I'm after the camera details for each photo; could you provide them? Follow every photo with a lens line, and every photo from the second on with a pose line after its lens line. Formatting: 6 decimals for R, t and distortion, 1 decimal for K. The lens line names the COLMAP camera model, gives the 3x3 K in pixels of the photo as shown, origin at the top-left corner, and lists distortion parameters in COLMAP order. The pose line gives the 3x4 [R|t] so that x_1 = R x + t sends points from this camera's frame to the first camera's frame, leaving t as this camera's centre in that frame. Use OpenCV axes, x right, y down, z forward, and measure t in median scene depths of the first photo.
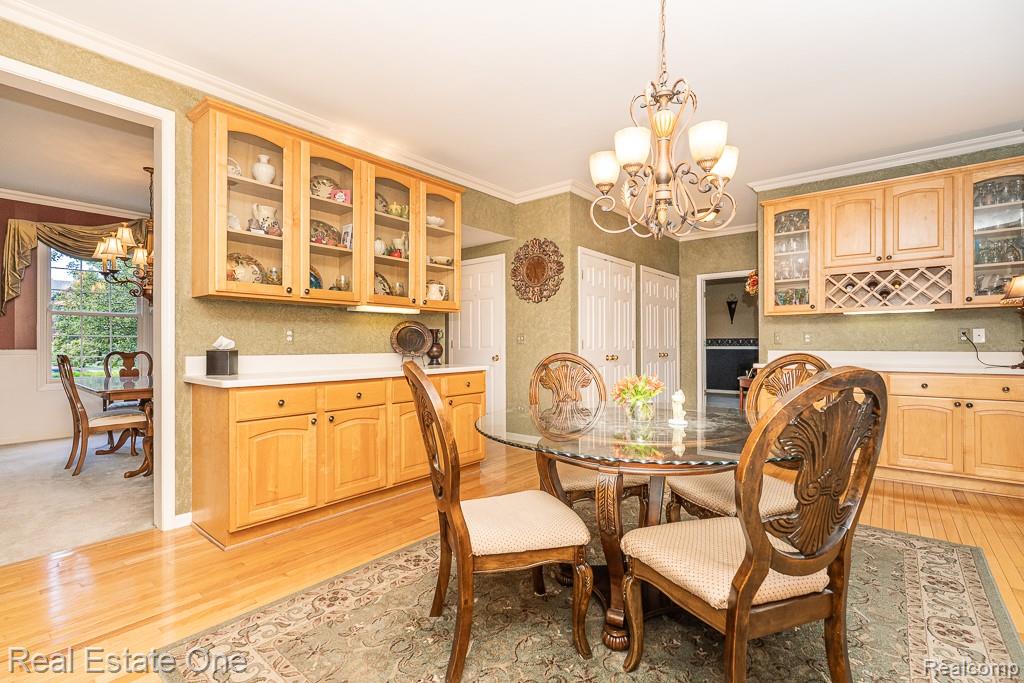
lens RADIAL K [[469.3, 0, 509.7], [0, 469.3, 325.0], [0, 0, 1]] dist [-0.002758, 0.000049]
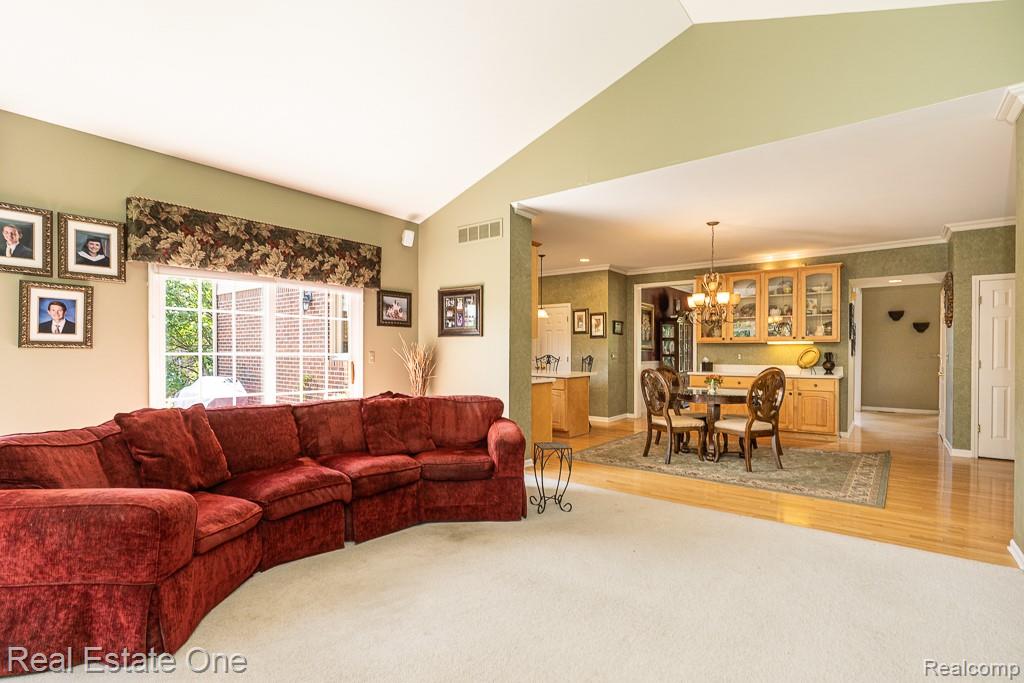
lens RADIAL K [[486.1, 0, 512.8], [0, 486.1, 355.5], [0, 0, 1]] dist [-0.001627, -0.000544]
pose [[0.031528, 0.008757, -0.999465, 1.671910], [0.037037, 0.999265, 0.009924, -0.042236], [0.998816, -0.037330, 0.031180, -0.166305]]
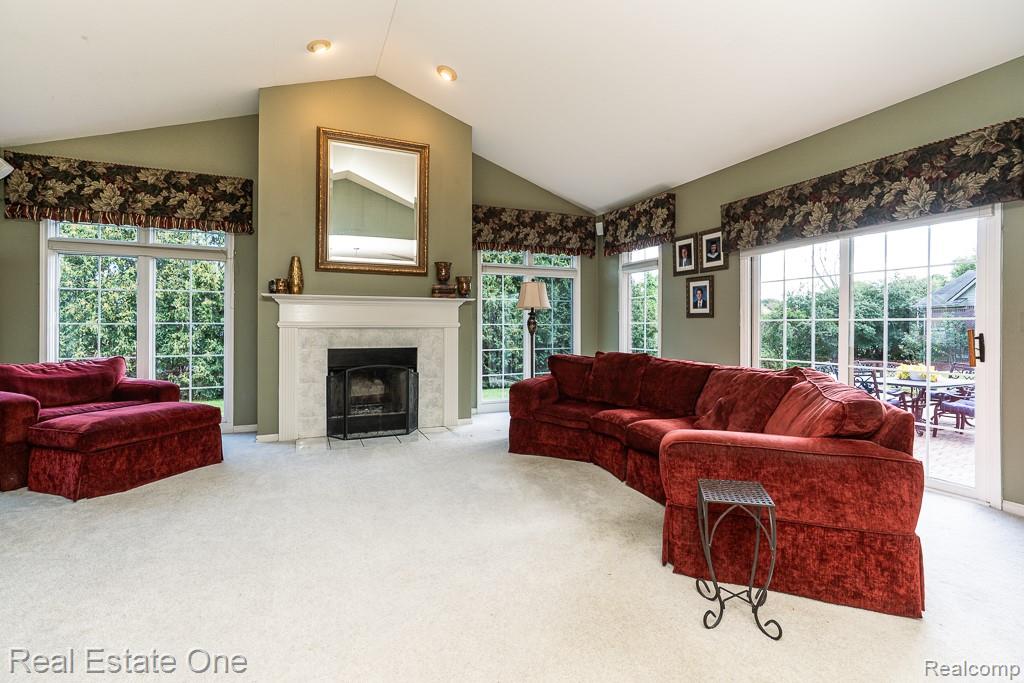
lens RADIAL K [[469.3, 0, 509.7], [0, 469.3, 325.0], [0, 0, 1]] dist [-0.002758, 0.000049]
pose [[-0.895315, 0.002837, 0.445424, 0.634609], [-0.017484, 0.998985, -0.041507, 0.010929], [-0.445089, -0.044949, -0.894357, 0.503450]]
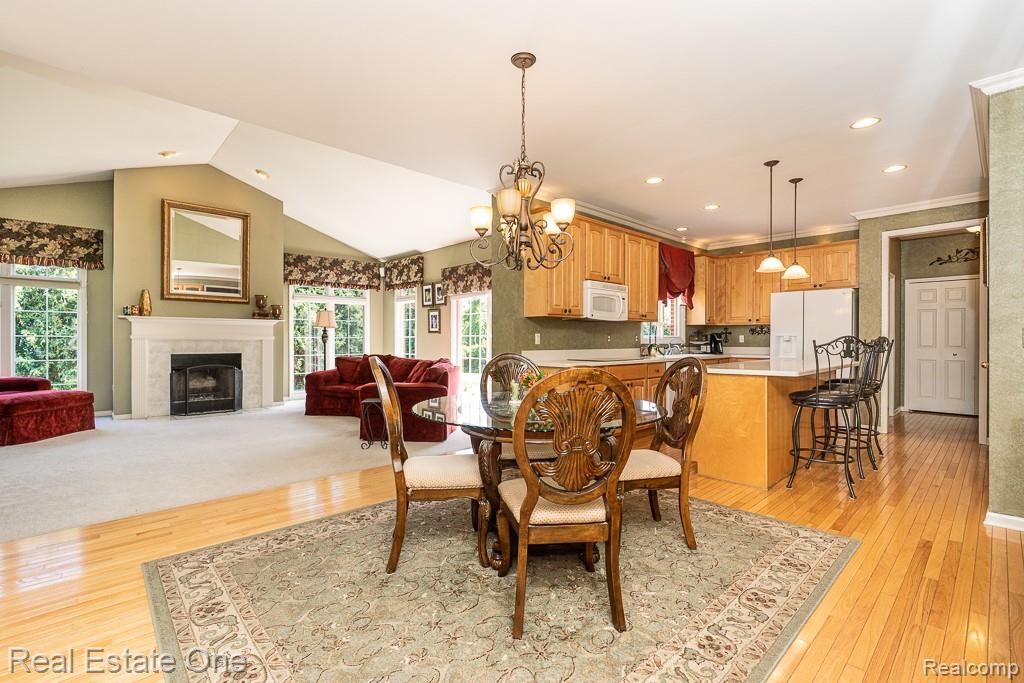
lens RADIAL K [[459.9, 0, 510.1], [0, 459.9, 343.8], [0, 0, 1]] dist [-0.005089, 0.000231]
pose [[-0.992225, -0.003061, 0.124417, 0.100622], [-0.006782, 0.999542, -0.029498, 0.035505], [-0.124269, -0.030113, -0.991791, 1.203680]]
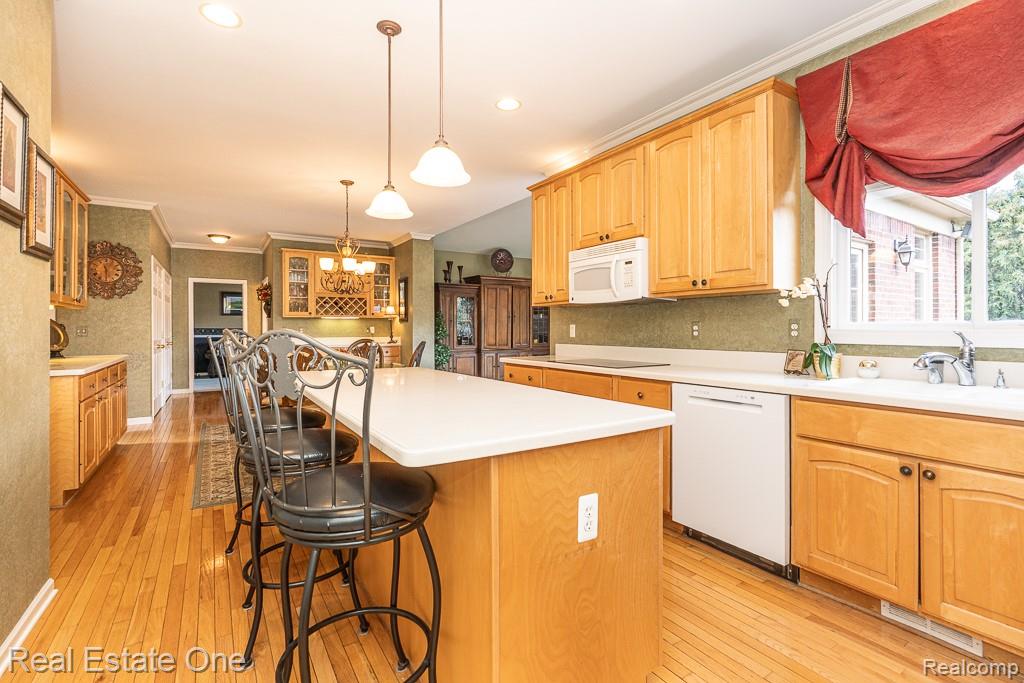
lens RADIAL K [[469.3, 0, 509.7], [0, 469.3, 325.0], [0, 0, 1]] dist [-0.002758, 0.000049]
pose [[0.304468, 0.007518, 0.952493, -0.953237], [-0.035164, 0.999376, 0.003352, -0.031352], [-0.951873, -0.034514, 0.304542, -0.324062]]
